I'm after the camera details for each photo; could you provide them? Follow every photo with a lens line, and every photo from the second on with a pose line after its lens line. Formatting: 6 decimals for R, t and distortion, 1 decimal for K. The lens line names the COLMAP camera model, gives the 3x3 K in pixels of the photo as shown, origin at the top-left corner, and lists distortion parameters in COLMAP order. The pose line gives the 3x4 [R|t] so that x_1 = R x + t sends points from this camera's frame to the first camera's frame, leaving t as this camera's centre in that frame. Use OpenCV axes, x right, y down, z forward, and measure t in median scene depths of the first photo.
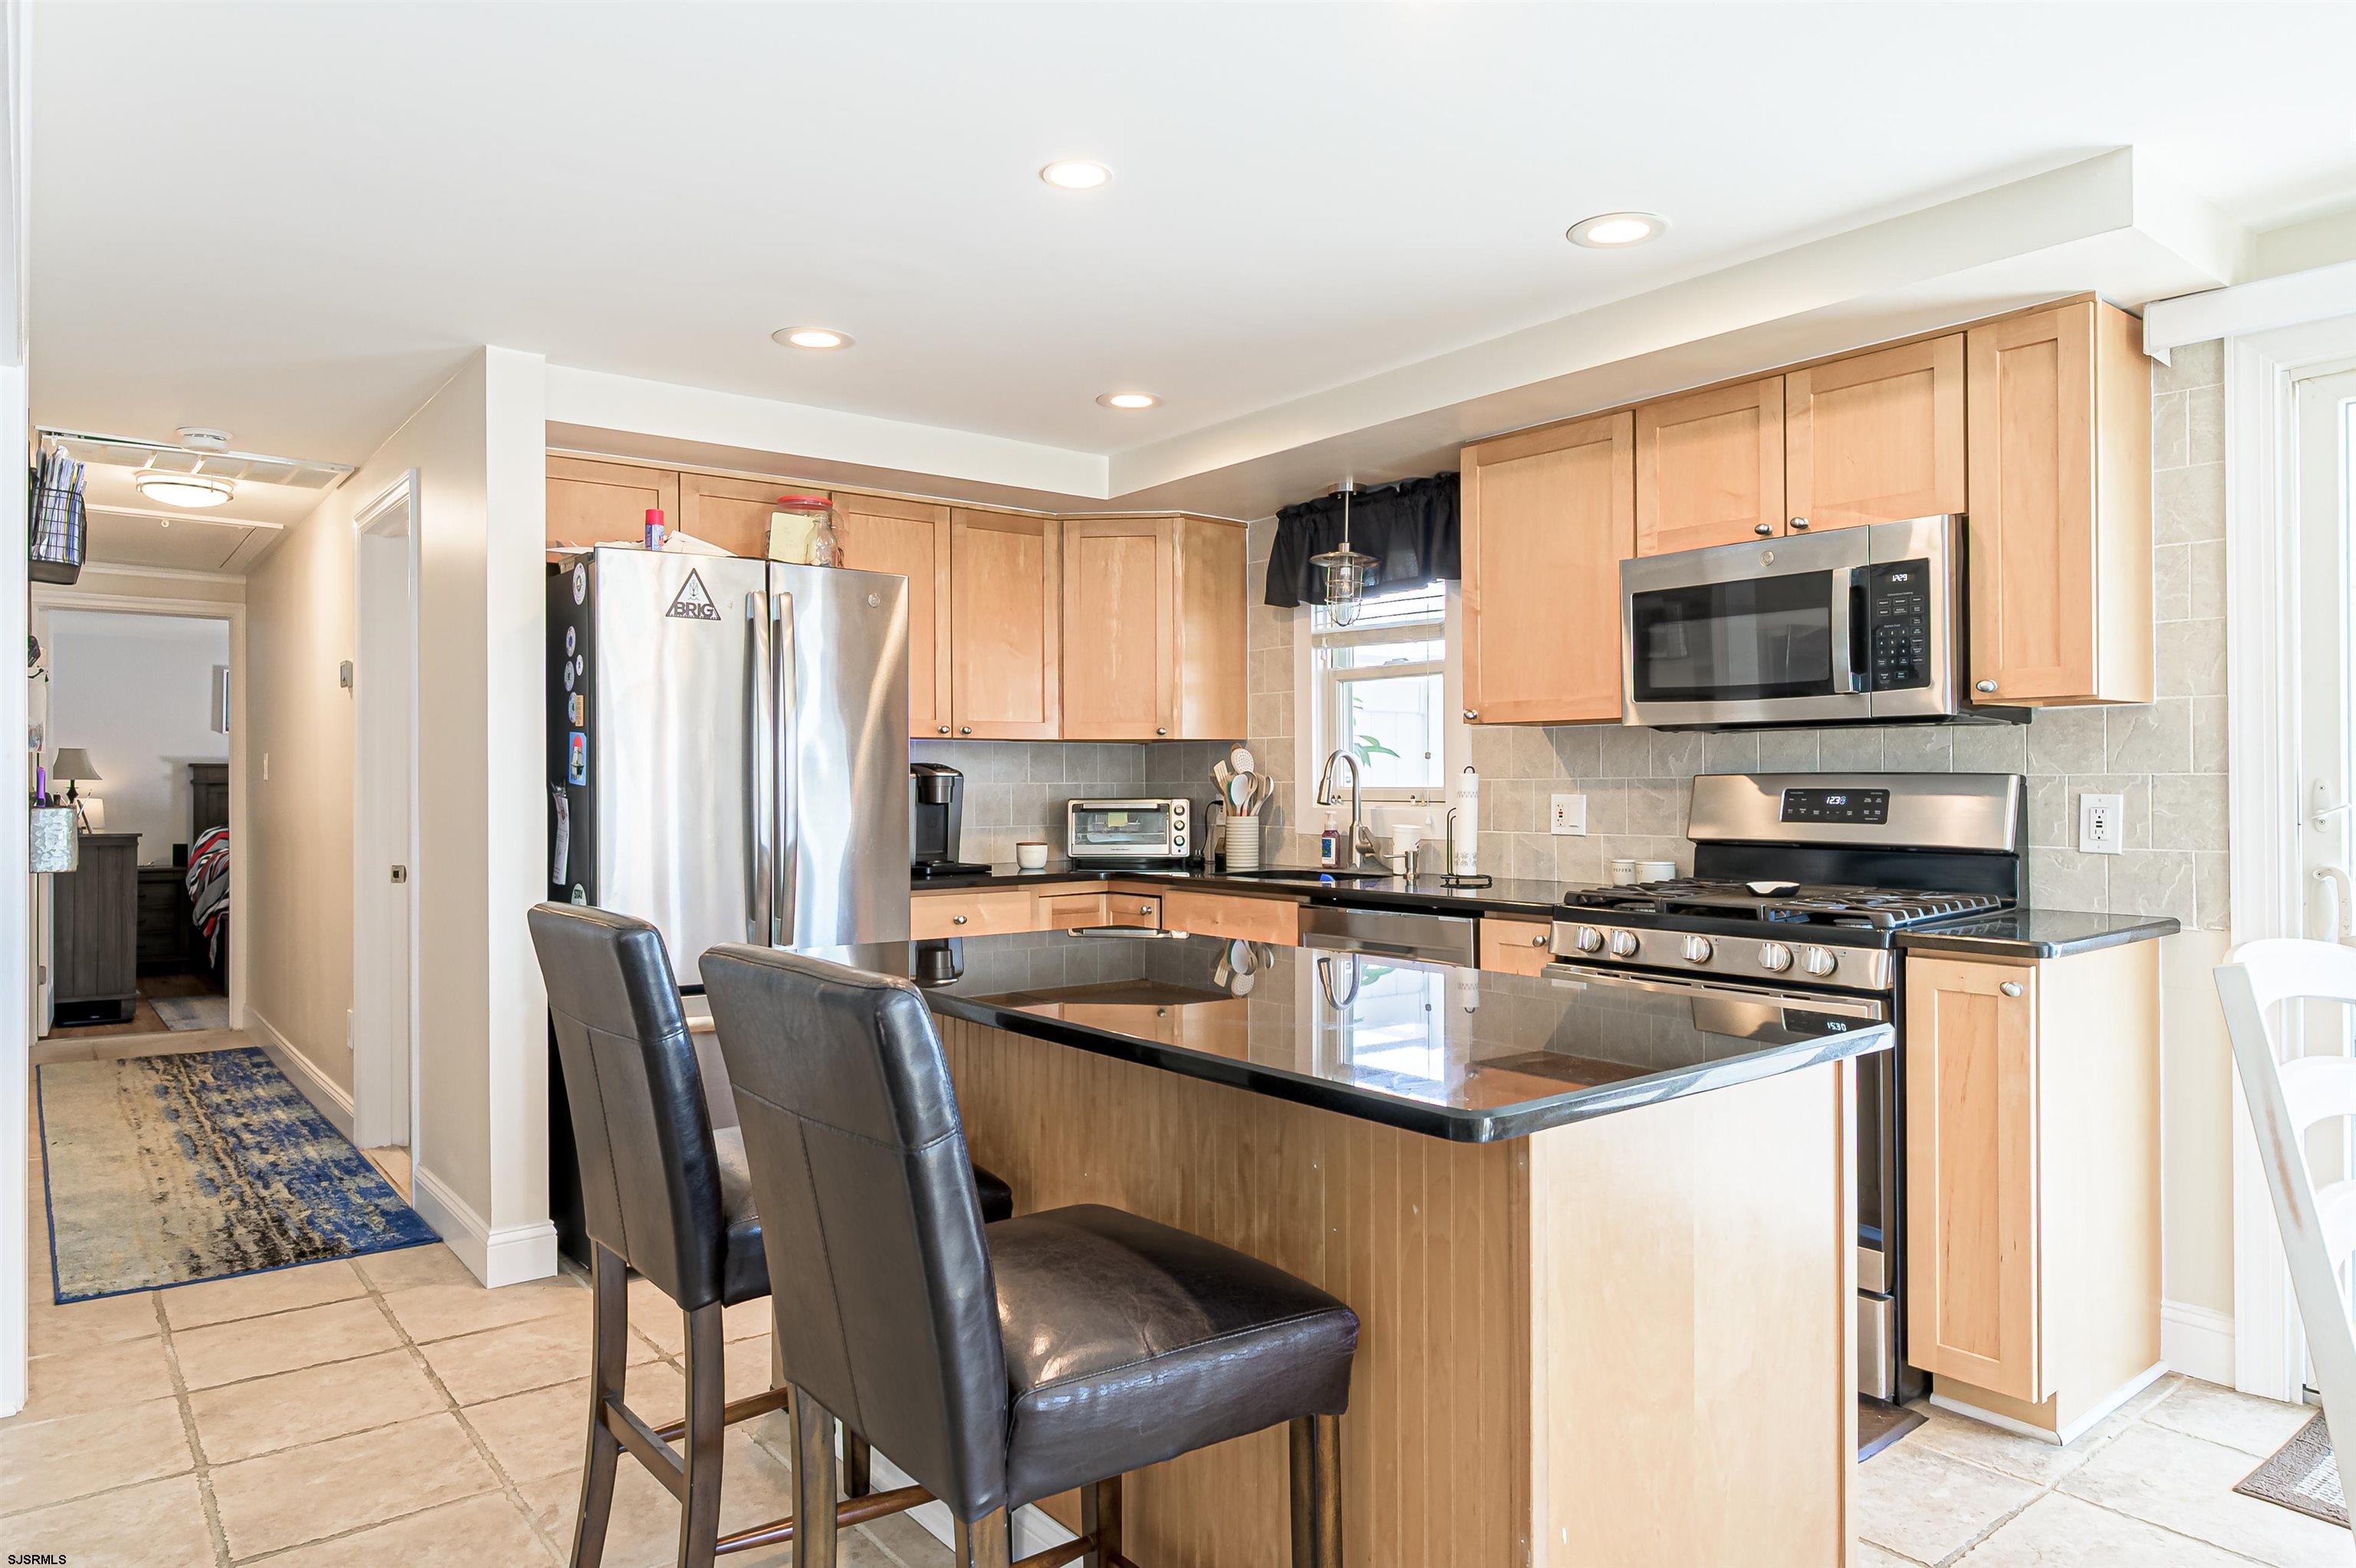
lens RADIAL K [[1461.9, 0, 1167.9], [0, 1461.9, 780.9], [0, 0, 1]] dist [-0.000638, -0.000192]
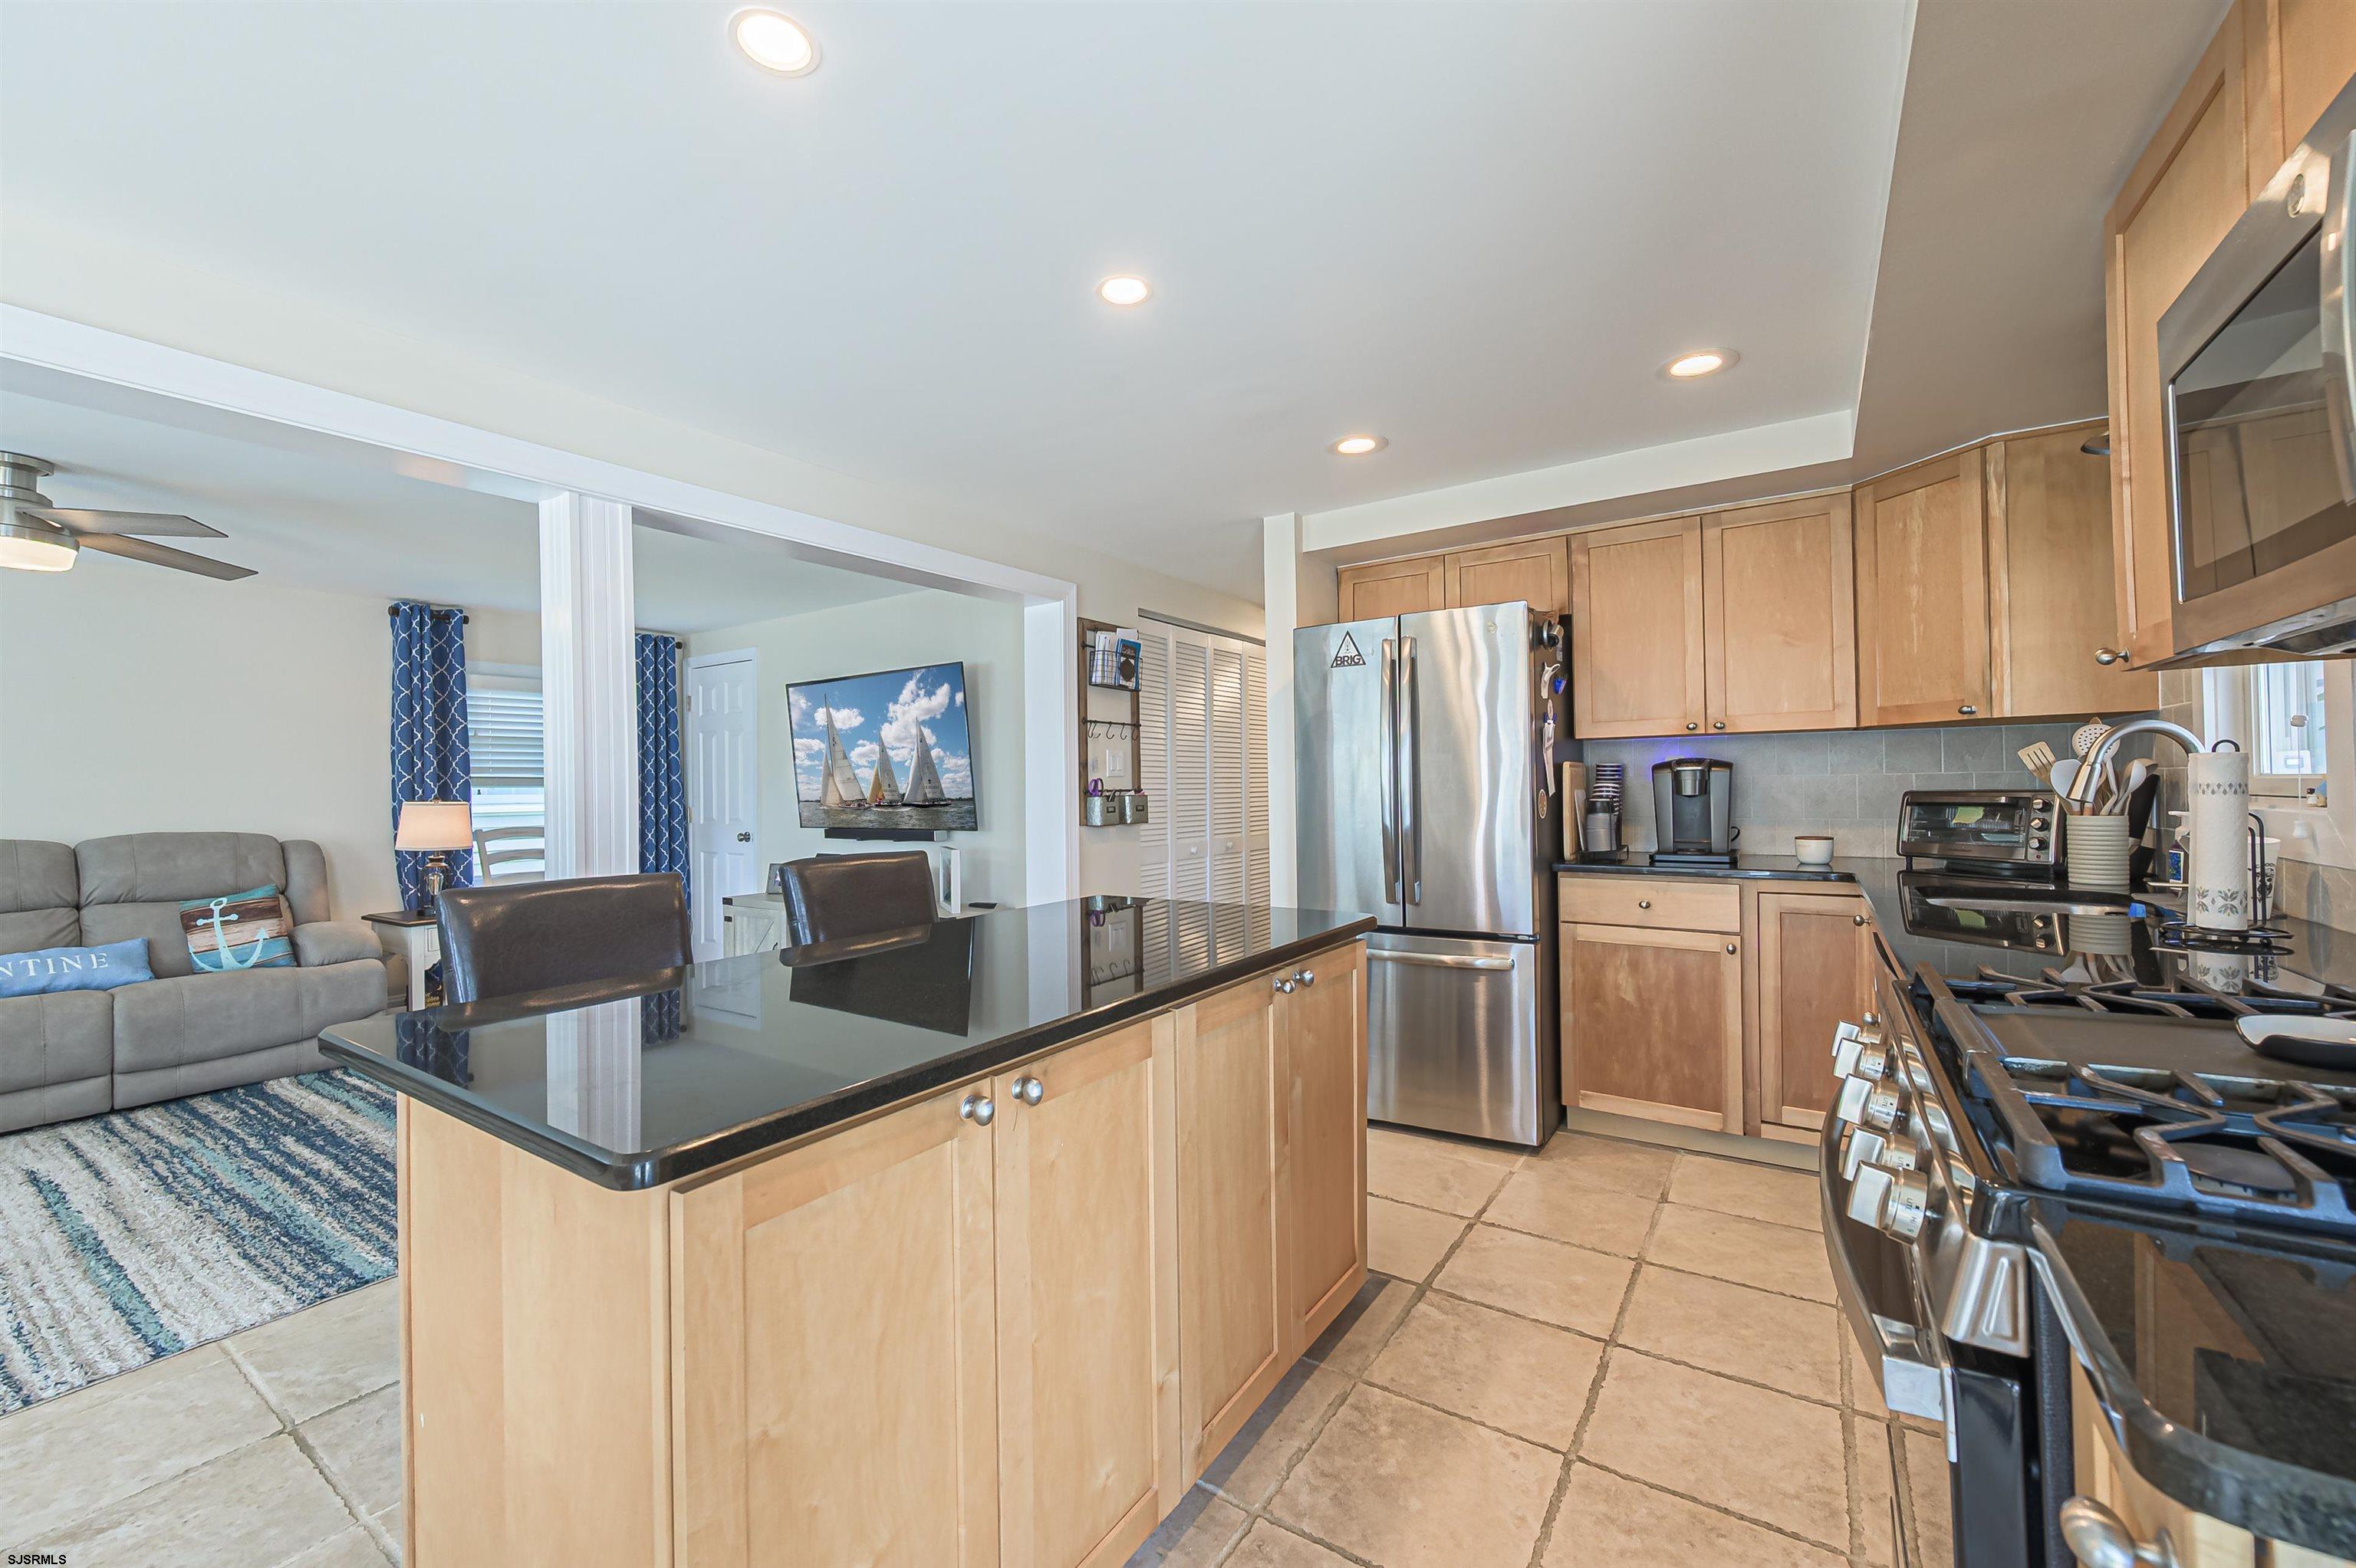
lens RADIAL K [[934.6, 0, 1174.4], [0, 934.6, 781.2], [0, 0, 1]] dist [0.000328, 0.000614]
pose [[0.303703, -0.008141, -0.952732, 0.472449], [0.016215, 0.999863, -0.003375, 0.001190], [0.952629, -0.014423, 0.303794, 0.536972]]
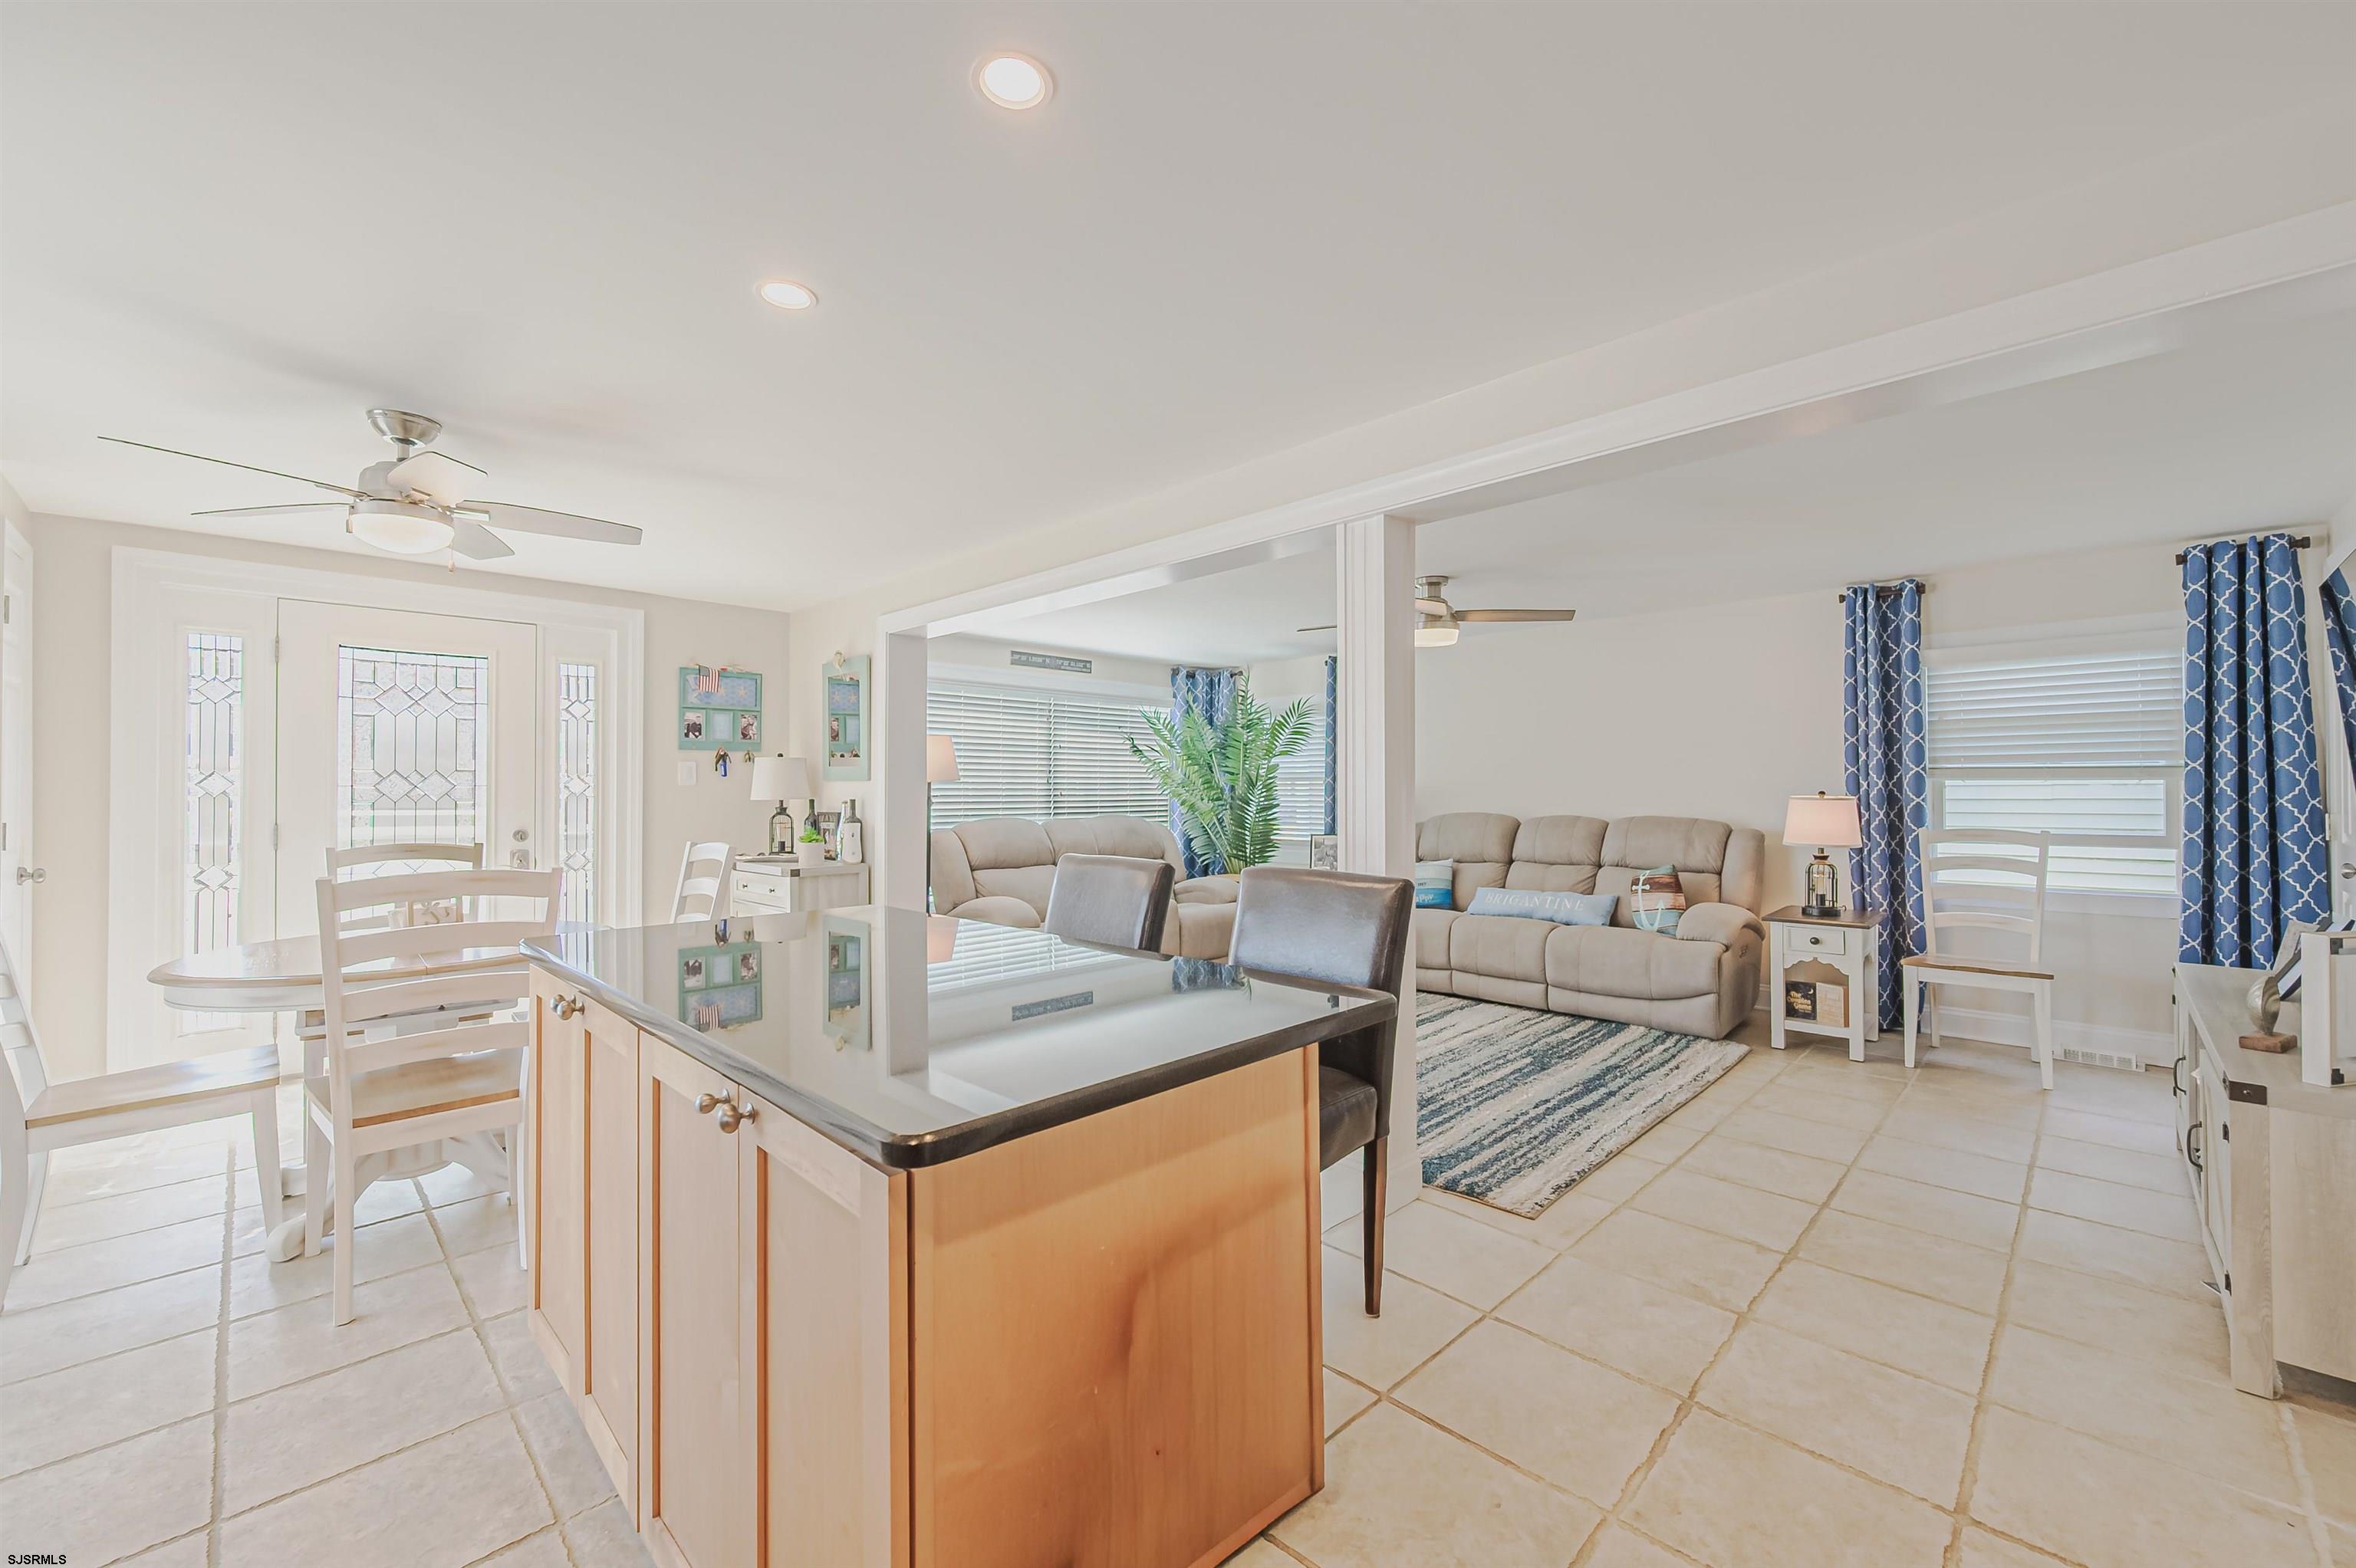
lens RADIAL K [[928.4, 0, 1173.5], [0, 928.4, 785.3], [0, 0, 1]] dist [0.000206, -0.000369]
pose [[-0.993471, 0.004026, -0.114011, -0.061255], [0.004967, 0.999956, -0.007974, 0.000312], [0.113974, -0.008489, -0.993447, 1.041788]]
